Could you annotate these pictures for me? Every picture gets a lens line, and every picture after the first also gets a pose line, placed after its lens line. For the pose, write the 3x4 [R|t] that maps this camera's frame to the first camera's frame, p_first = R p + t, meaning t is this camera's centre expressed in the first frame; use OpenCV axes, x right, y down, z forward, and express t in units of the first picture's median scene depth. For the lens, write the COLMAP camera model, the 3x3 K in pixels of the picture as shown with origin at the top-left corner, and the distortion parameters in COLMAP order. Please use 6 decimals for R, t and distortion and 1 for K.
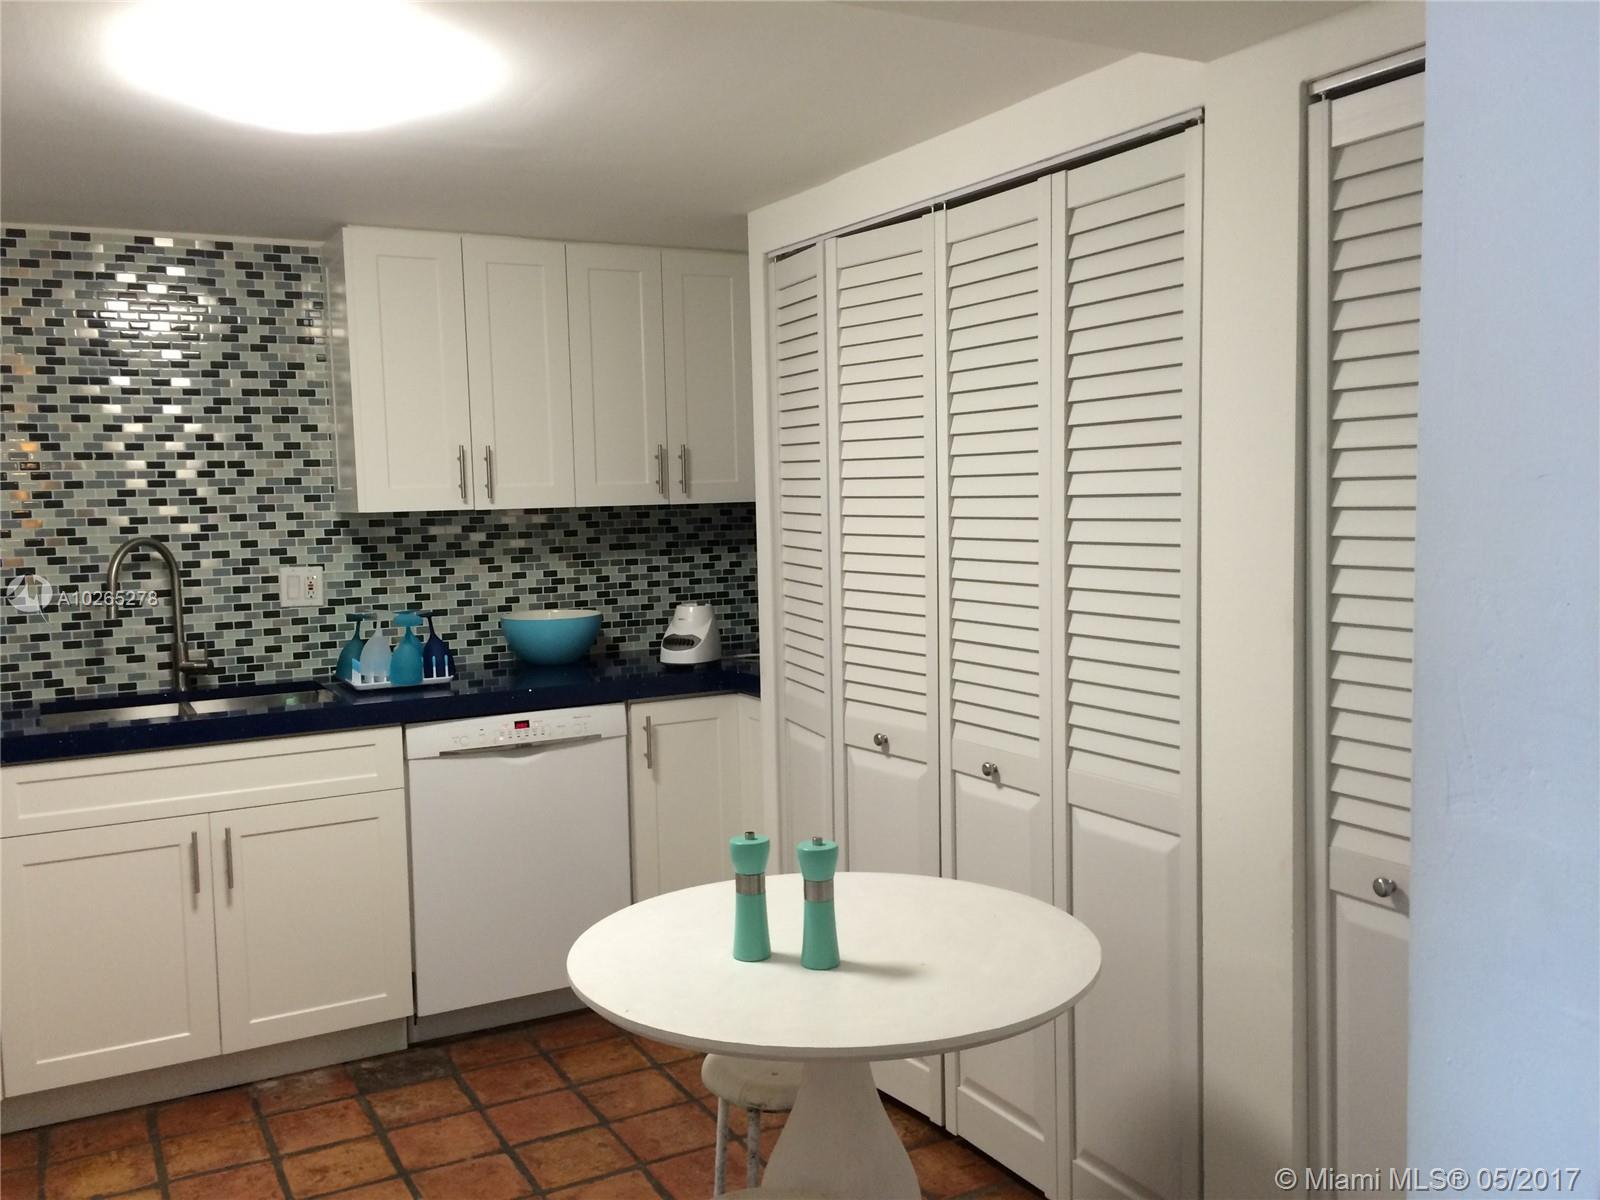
lens RADIAL K [[1374.2, 0, 796.2], [0, 1374.2, 604.1], [0, 0, 1]] dist [0.076781, -0.110391]
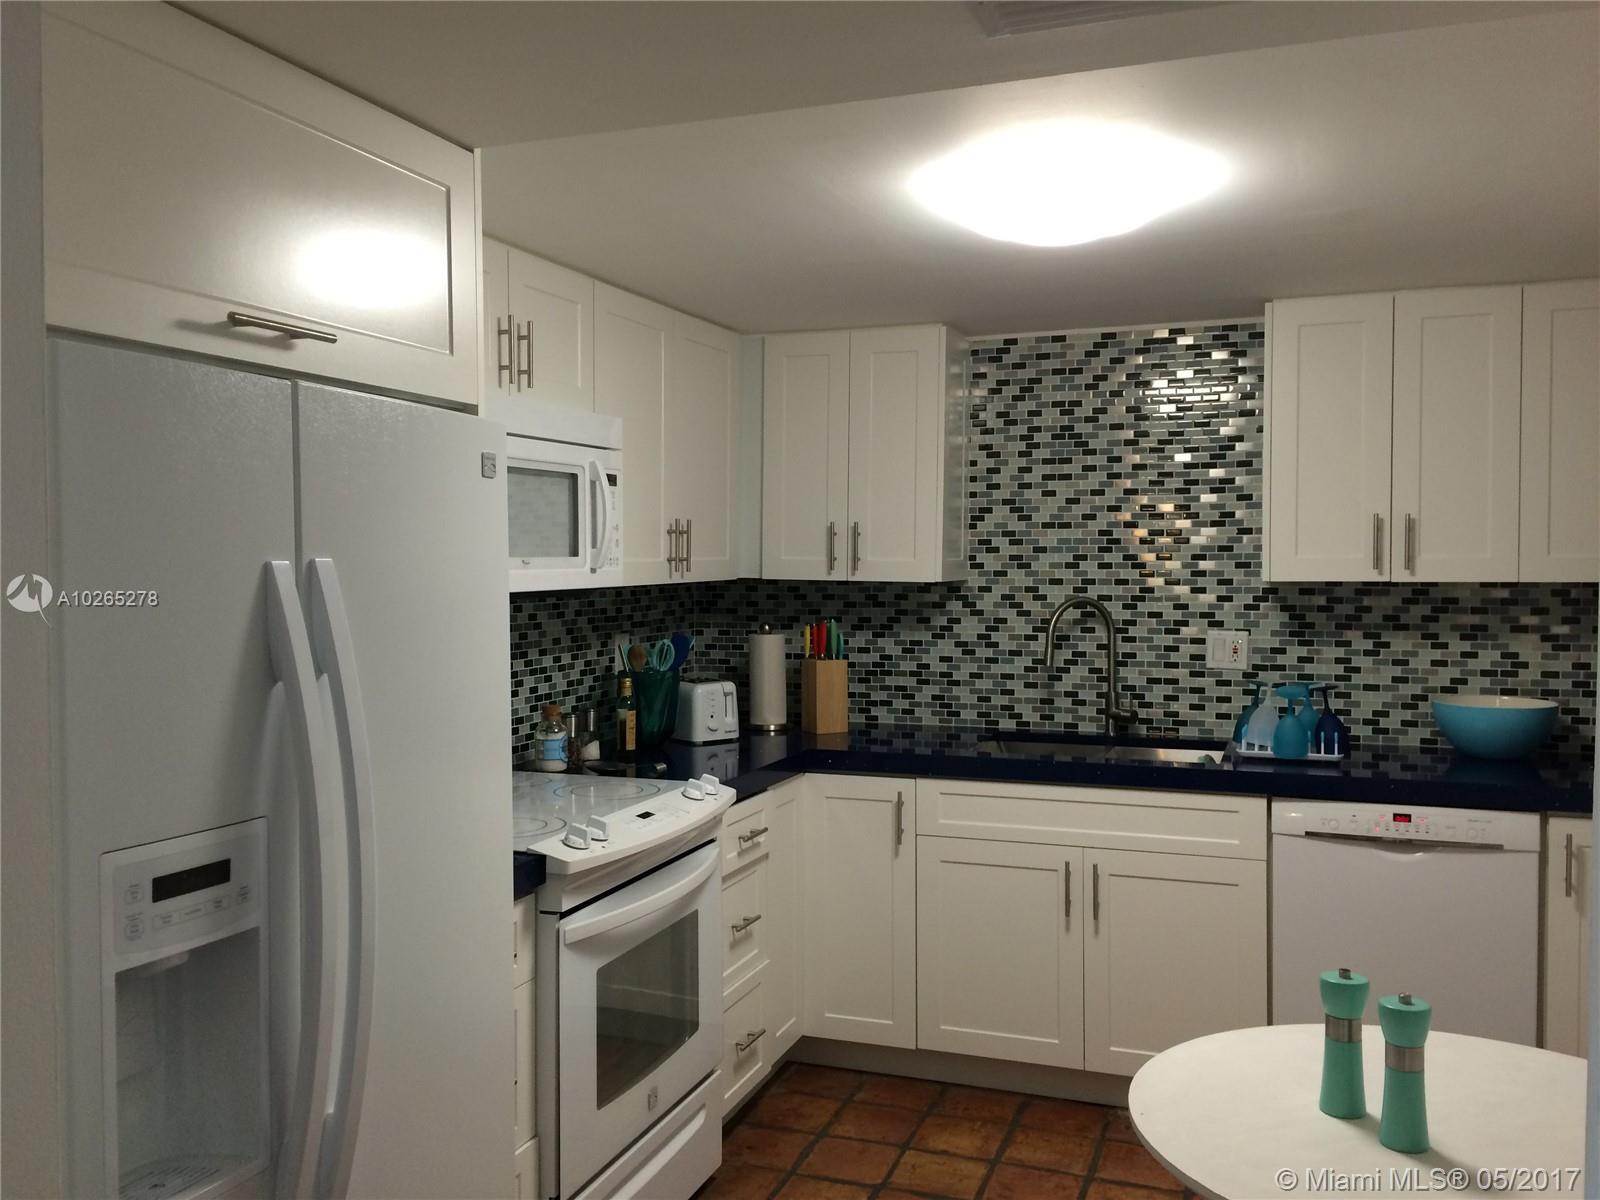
lens RADIAL K [[1374.2, 0, 796.2], [0, 1374.2, 604.1], [0, 0, 1]] dist [0.076781, -0.110391]
pose [[0.653567, 0.048498, -0.755313, 0.220677], [-0.075763, 0.997125, -0.001532, -0.021562], [0.753067, 0.058226, 0.655362, 0.080263]]
